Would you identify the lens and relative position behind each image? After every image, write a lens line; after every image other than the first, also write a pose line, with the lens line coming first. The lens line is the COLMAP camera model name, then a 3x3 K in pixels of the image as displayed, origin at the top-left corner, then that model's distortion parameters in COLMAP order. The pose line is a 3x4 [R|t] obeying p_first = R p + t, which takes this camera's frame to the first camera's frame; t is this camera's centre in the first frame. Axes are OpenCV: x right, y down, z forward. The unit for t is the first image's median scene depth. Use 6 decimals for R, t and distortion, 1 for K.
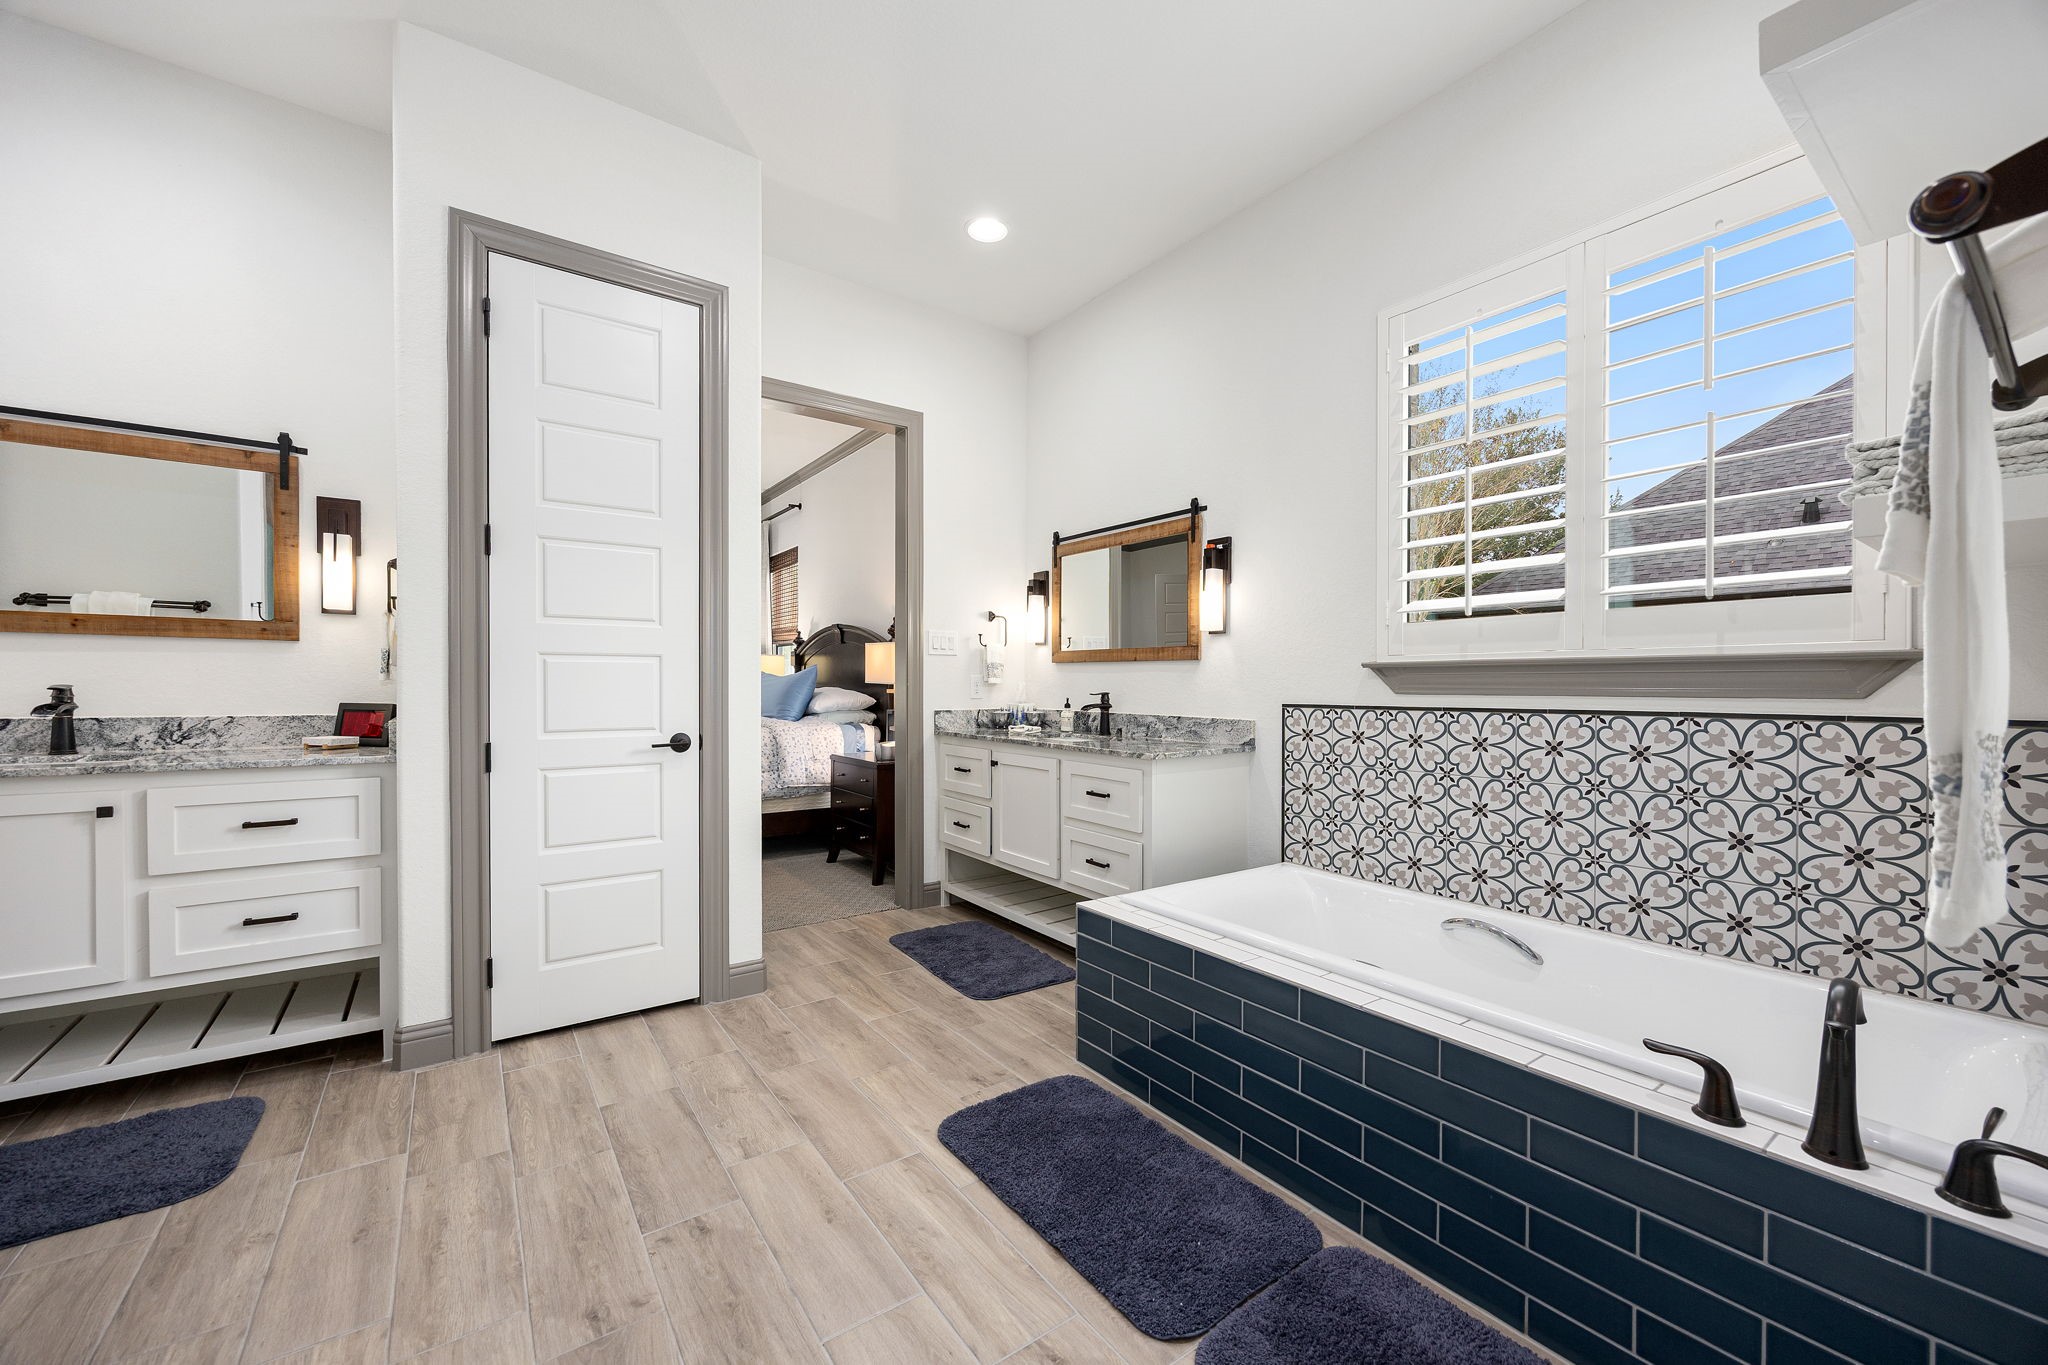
lens RADIAL K [[781.2, 0, 1015.5], [0, 781.2, 692.3], [0, 0, 1]] dist [-0.002473, -0.000294]
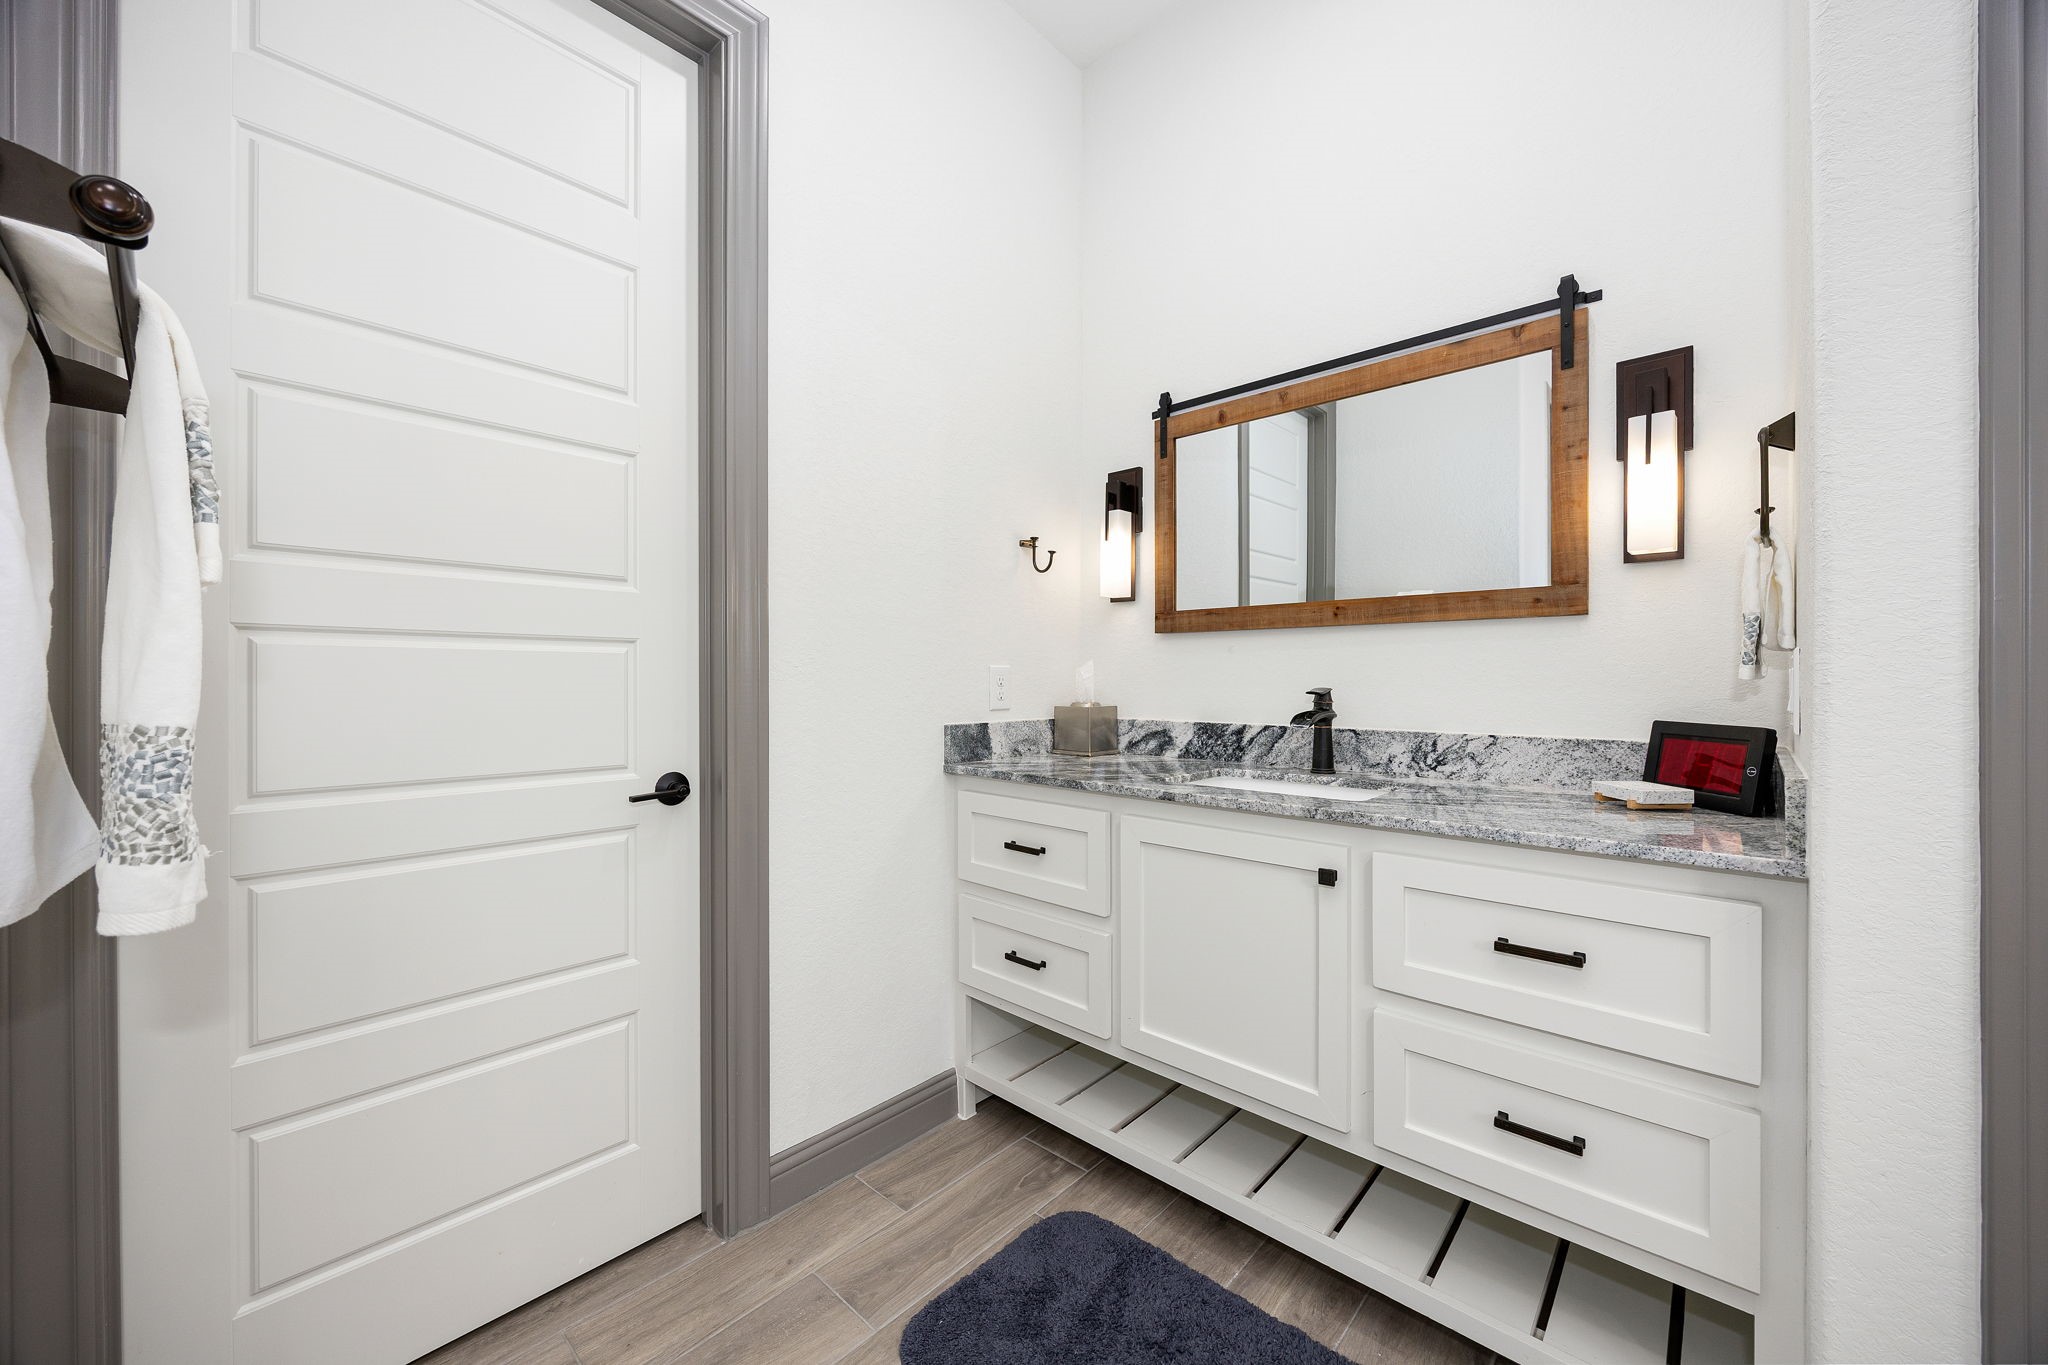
lens RADIAL K [[781.2, 0, 1026.2], [0, 781.2, 687.1], [0, 0, 1]] dist [-0.002473, -0.000294]
pose [[0.213708, 0.000257, -0.976898, -0.445312], [-0.008912, 0.999959, -0.001687, -0.005671], [0.976857, 0.009067, 0.213702, 0.471483]]
